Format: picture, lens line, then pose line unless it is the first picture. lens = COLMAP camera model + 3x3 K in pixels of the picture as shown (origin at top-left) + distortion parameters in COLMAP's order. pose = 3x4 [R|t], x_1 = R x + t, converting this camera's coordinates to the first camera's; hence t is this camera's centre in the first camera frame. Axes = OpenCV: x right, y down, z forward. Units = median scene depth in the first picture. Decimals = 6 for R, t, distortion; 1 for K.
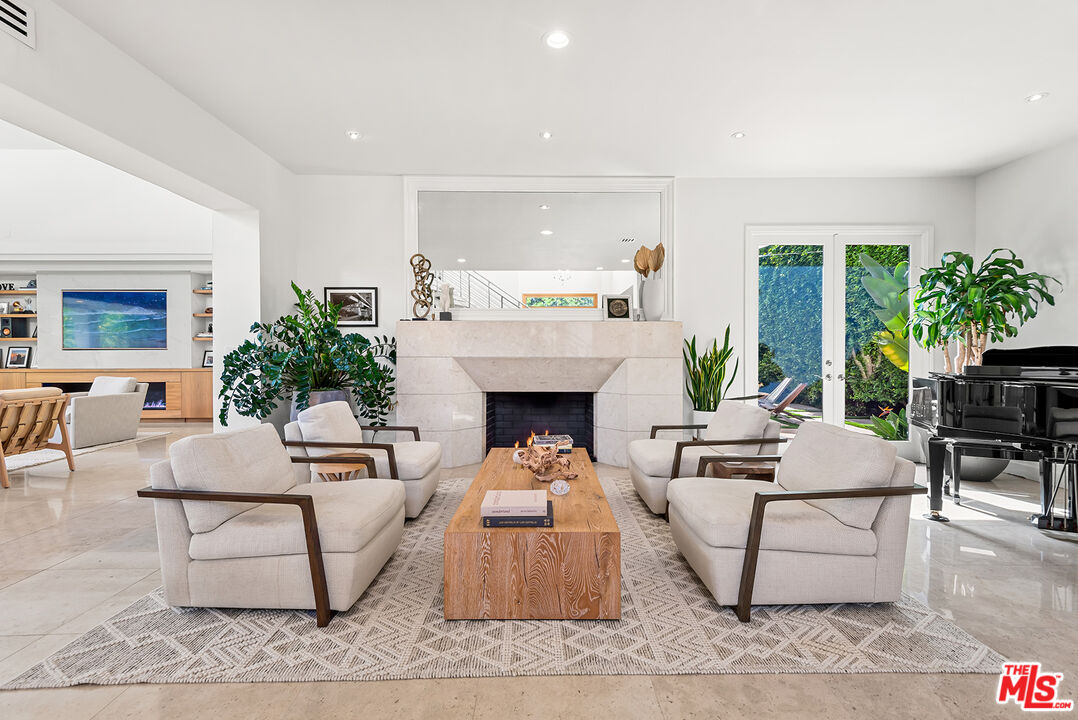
lens RADIAL K [[482.1, 0, 541.2], [0, 482.1, 355.8], [0, 0, 1]] dist [0.024966, -0.009933]
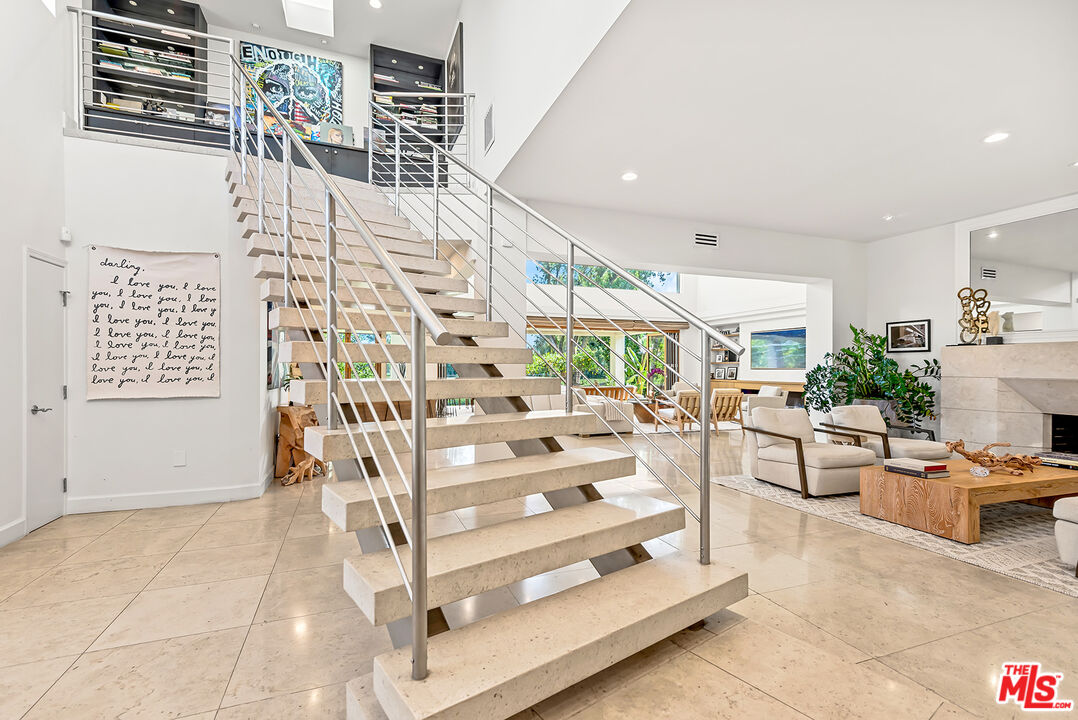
lens RADIAL K [[482.1, 0, 541.2], [0, 482.1, 355.8], [0, 0, 1]] dist [0.024966, -0.009933]
pose [[0.346588, -0.021313, -0.937775, 0.501572], [-0.015976, 0.999463, -0.028620, 0.001152], [0.937881, 0.024901, 0.346061, -0.362704]]
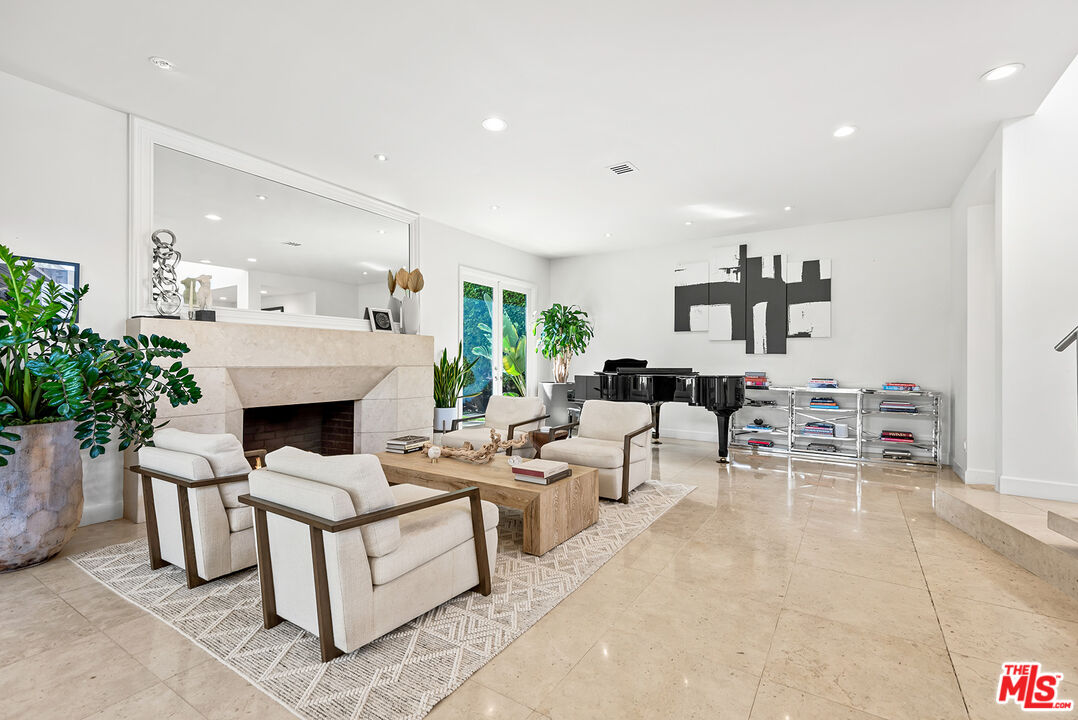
lens RADIAL K [[482.1, 0, 541.2], [0, 482.1, 355.8], [0, 0, 1]] dist [0.024966, -0.009933]
pose [[0.548589, 0.010057, 0.836031, -0.576696], [0.005589, 0.999861, -0.015695, -0.000537], [-0.836073, 0.013282, 0.548457, 0.103490]]
